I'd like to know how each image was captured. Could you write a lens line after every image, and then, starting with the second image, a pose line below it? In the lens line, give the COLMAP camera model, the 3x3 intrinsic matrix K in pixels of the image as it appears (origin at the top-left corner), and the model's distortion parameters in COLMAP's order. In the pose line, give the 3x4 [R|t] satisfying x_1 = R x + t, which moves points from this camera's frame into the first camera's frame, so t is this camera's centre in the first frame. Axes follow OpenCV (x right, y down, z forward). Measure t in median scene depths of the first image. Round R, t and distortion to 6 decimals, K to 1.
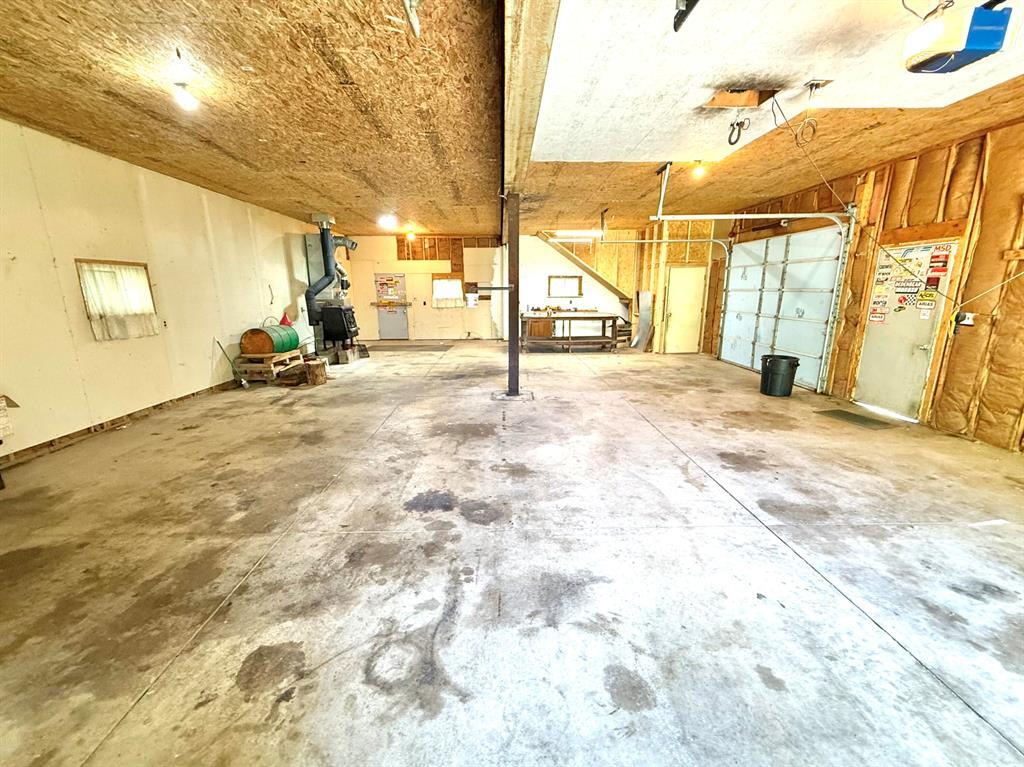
lens RADIAL K [[416.7, 0, 509.4], [0, 416.7, 383.9], [0, 0, 1]] dist [-0.000131, 0.000159]
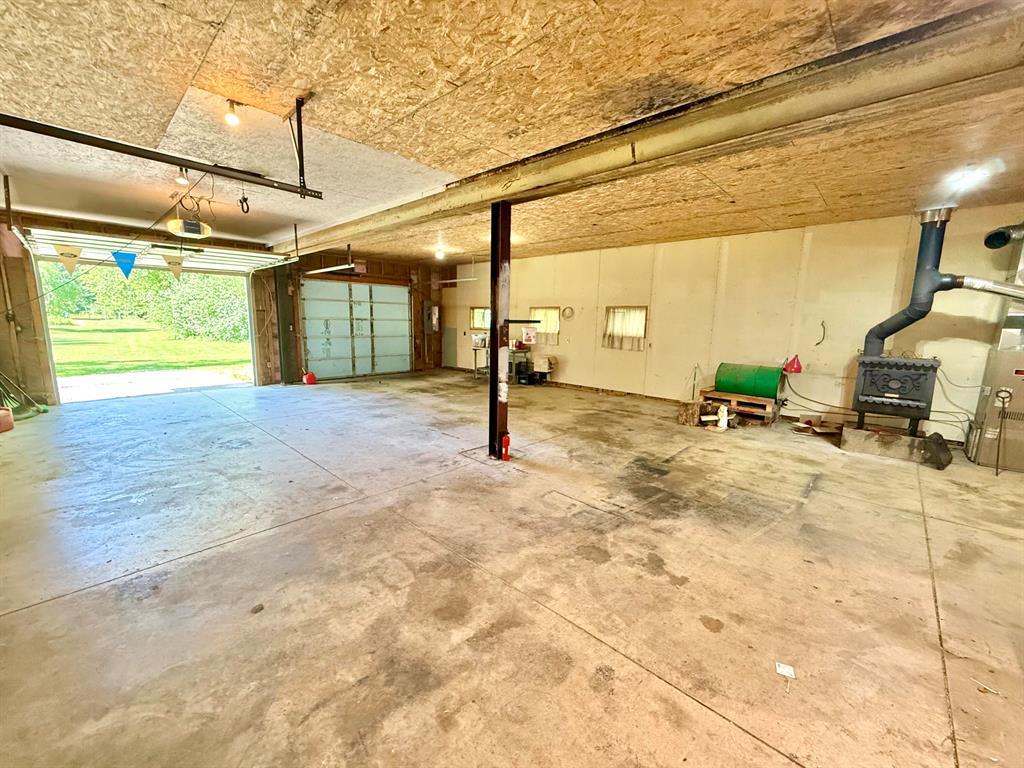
lens RADIAL K [[405.2, 0, 506.7], [0, 405.2, 383.3], [0, 0, 1]] dist [-0.000170, 0.000059]
pose [[-0.702092, 0.103490, -0.704526, 0.686602], [-0.174125, 0.934396, 0.310780, -0.452109], [0.690469, 0.340871, -0.638012, 1.933210]]
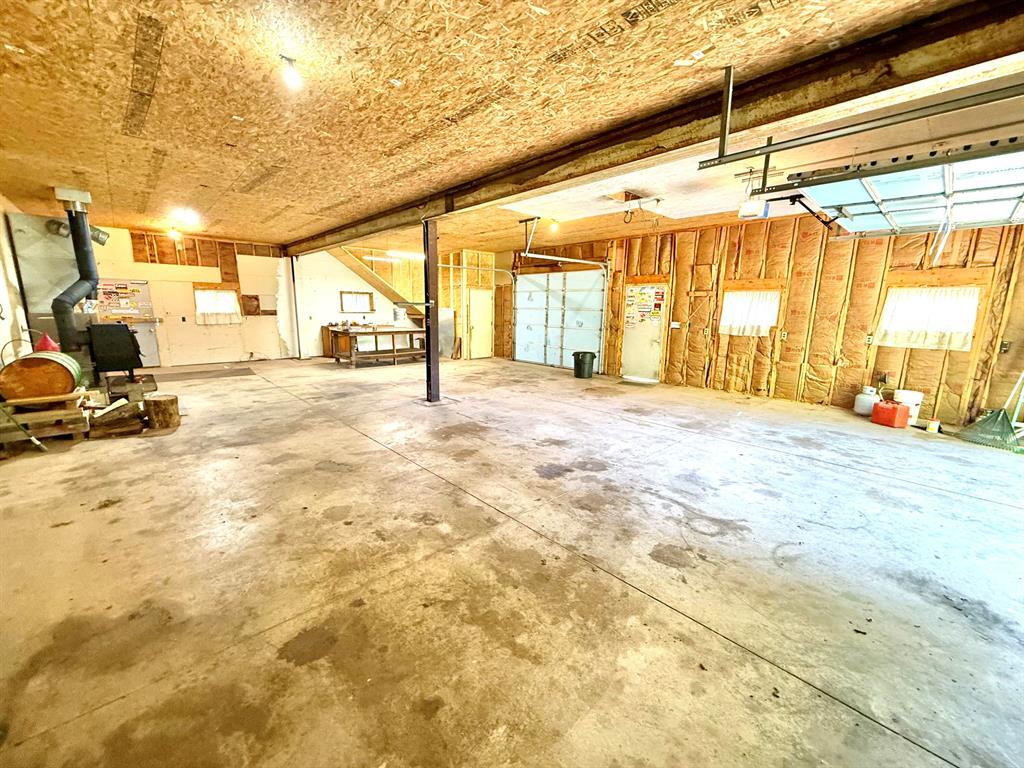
lens RADIAL K [[405.2, 0, 506.7], [0, 405.2, 383.3], [0, 0, 1]] dist [-0.000170, 0.000059]
pose [[0.749464, -0.106149, 0.653480, -0.716643], [0.129338, 0.991519, 0.012723, -0.010922], [-0.649288, 0.074984, 0.756837, 0.090326]]
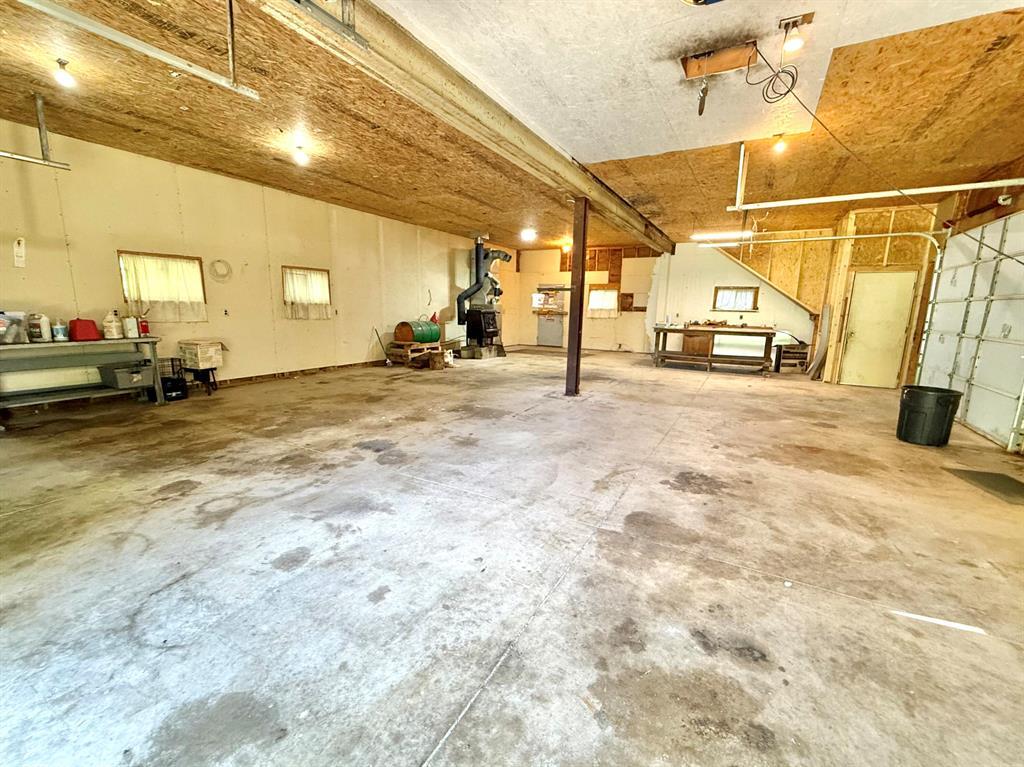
lens RADIAL K [[427.8, 0, 512.0], [0, 427.8, 383.5], [0, 0, 1]] dist [0.000200, -0.000042]
pose [[0.864343, 0.112210, -0.490224, 0.516498], [-0.136161, 0.990597, -0.013330, 0.040906], [0.484119, 0.078271, 0.871495, 0.046170]]
